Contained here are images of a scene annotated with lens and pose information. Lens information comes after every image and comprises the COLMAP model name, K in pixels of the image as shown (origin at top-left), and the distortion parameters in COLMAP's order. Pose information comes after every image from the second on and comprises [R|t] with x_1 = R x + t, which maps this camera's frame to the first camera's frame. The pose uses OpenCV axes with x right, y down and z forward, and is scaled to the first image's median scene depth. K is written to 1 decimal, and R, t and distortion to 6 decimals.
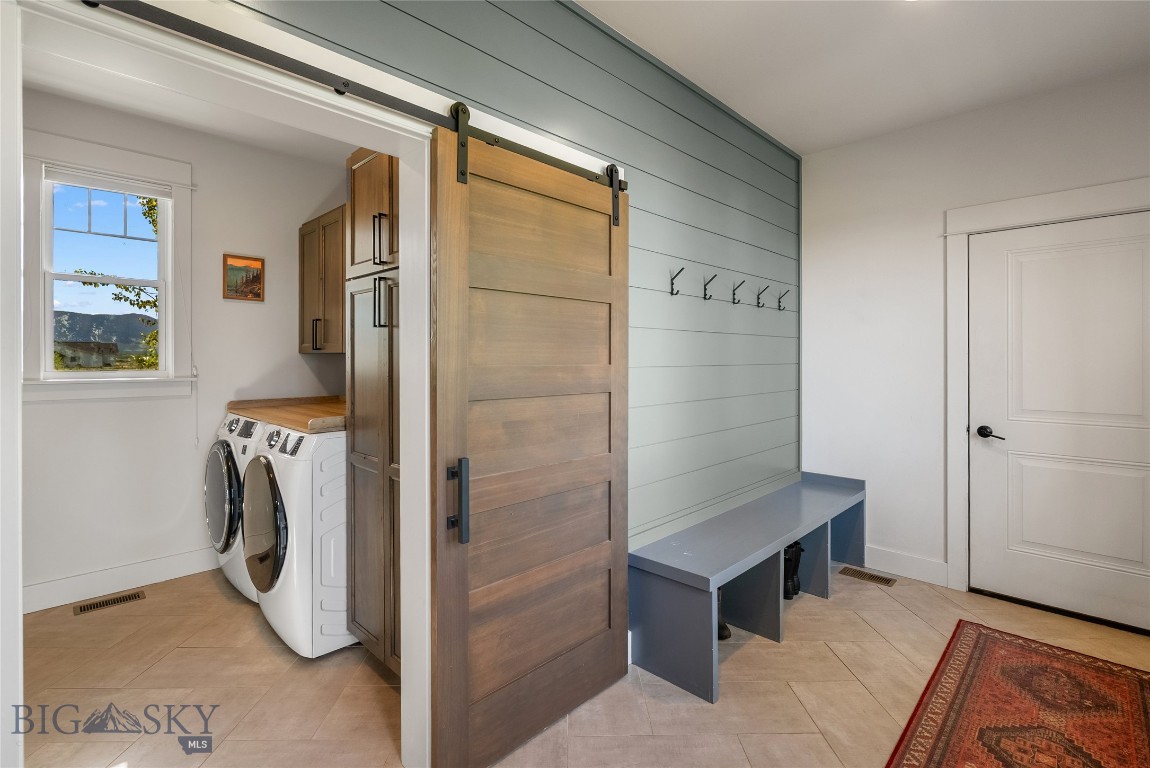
lens RADIAL K [[531.2, 0, 576.4], [0, 531.2, 348.5], [0, 0, 1]] dist [-0.002029, -0.000074]
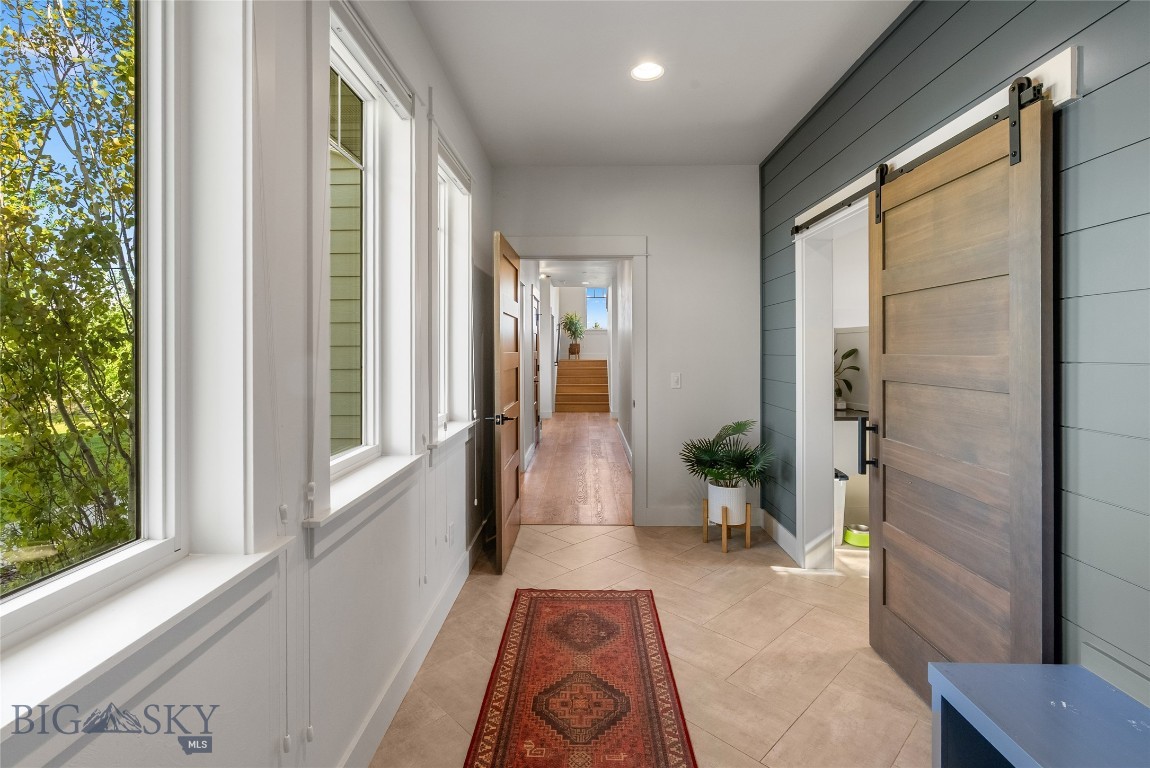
lens RADIAL K [[526.3, 0, 571.3], [0, 526.3, 366.6], [0, 0, 1]] dist [-0.002881, 0.000062]
pose [[-0.733857, 0.013641, -0.679167, 1.095752], [0.000883, 0.999817, 0.019128, 0.032413], [0.679303, 0.013438, -0.733735, 1.218916]]
